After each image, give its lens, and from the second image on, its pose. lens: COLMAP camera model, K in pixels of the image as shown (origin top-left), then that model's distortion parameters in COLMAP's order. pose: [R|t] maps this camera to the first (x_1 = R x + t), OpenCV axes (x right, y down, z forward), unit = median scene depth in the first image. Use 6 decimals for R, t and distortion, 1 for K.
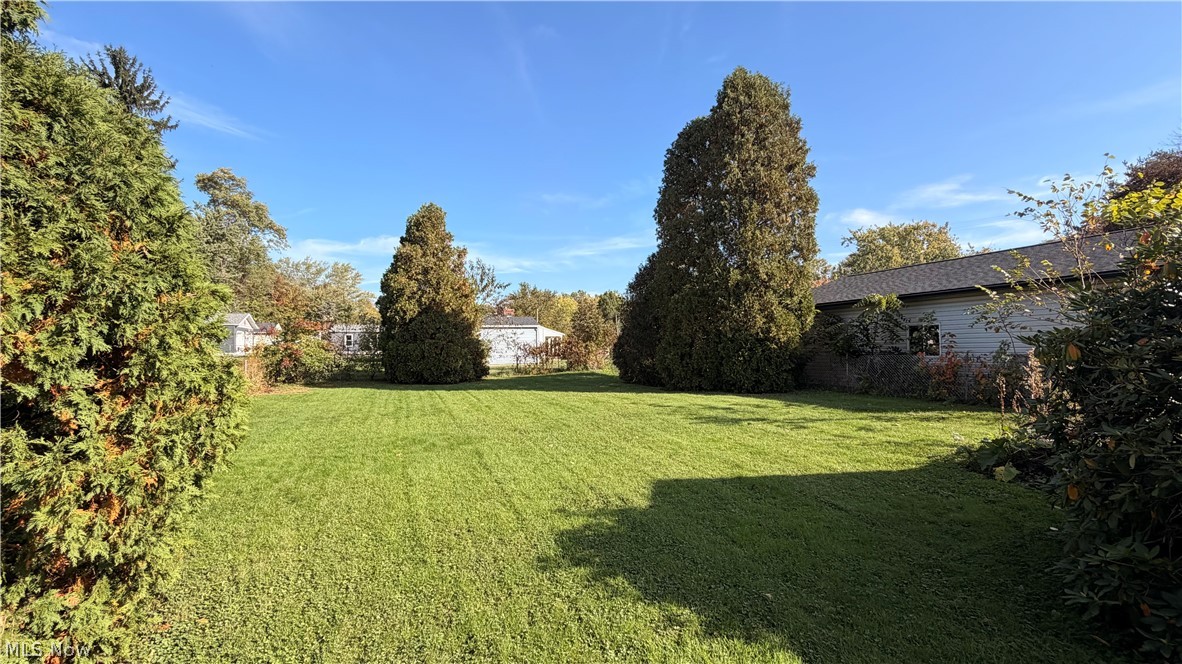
lens RADIAL K [[511.6, 0, 591.0], [0, 511.6, 332.0], [0, 0, 1]] dist [0.001243, 0.000155]
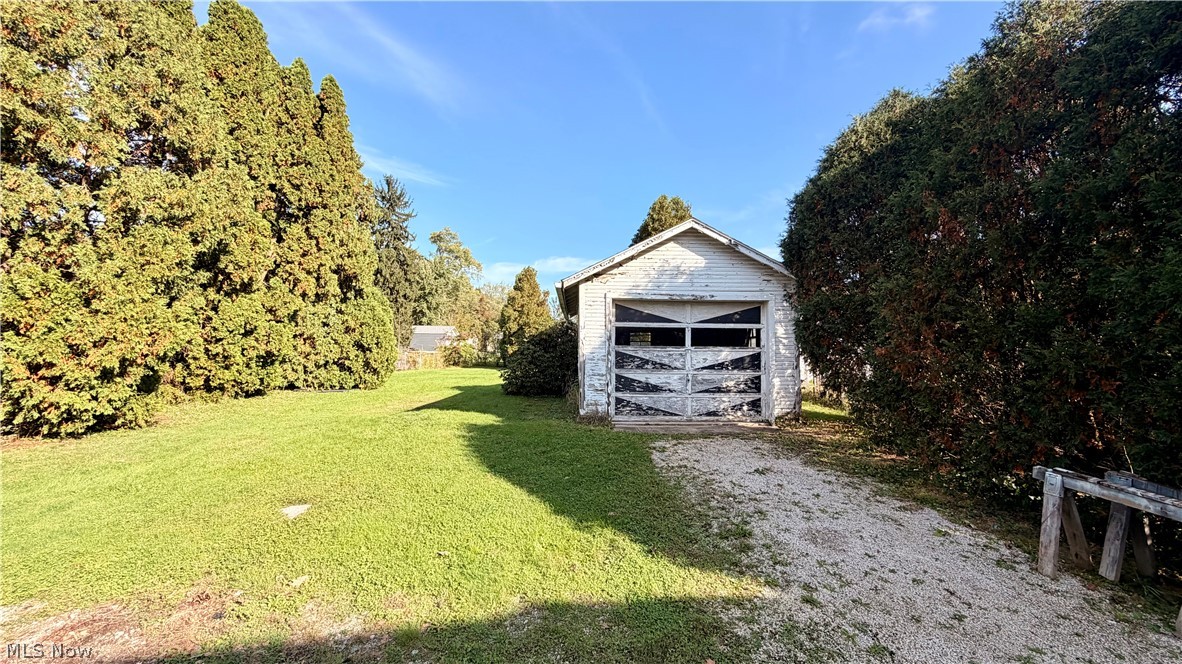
lens RADIAL K [[469.1, 0, 589.9], [0, 469.1, 331.7], [0, 0, 1]] dist [-0.000625, -0.000156]
pose [[0.942727, 0.005888, -0.333512, 0.259697], [-0.010839, 0.999857, -0.012986, -0.005704], [0.333388, 0.015858, 0.942656, -0.271647]]
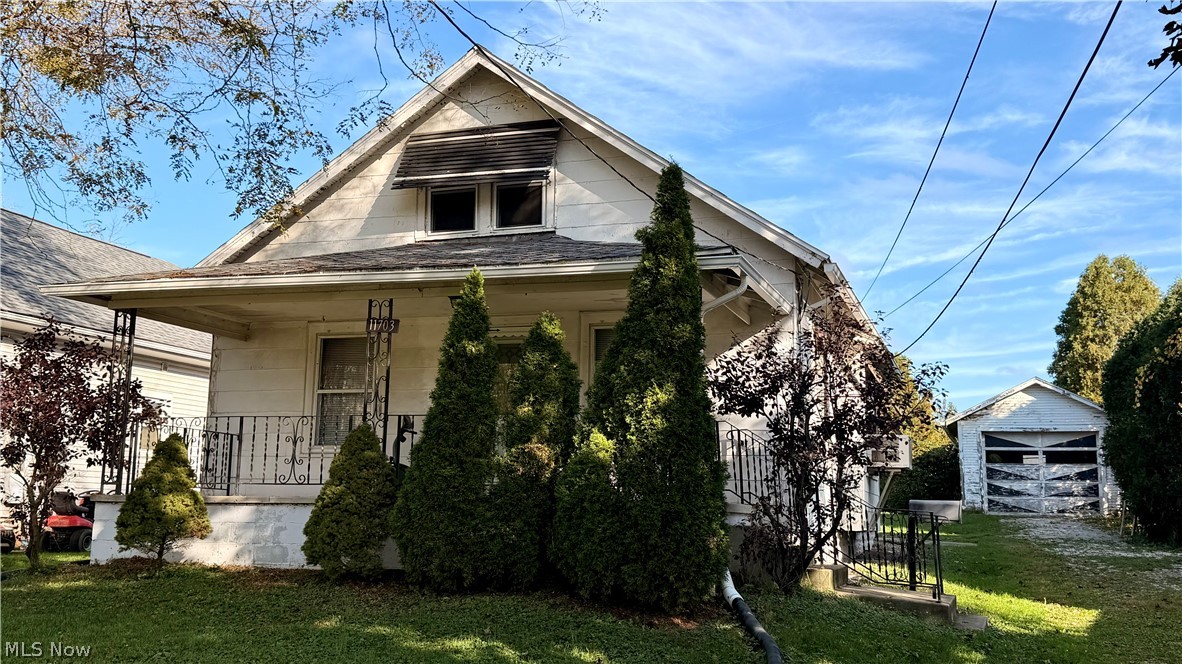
lens RADIAL K [[1153.4, 0, 591.0], [0, 1153.4, 332.0], [0, 0, 1]] dist [0.055151, 0.002184]
pose [[0.757062, -0.075188, -0.649003, 0.500692], [-0.004170, 0.992780, -0.119880, 0.004436], [0.653330, 0.093463, 0.751282, -0.809363]]
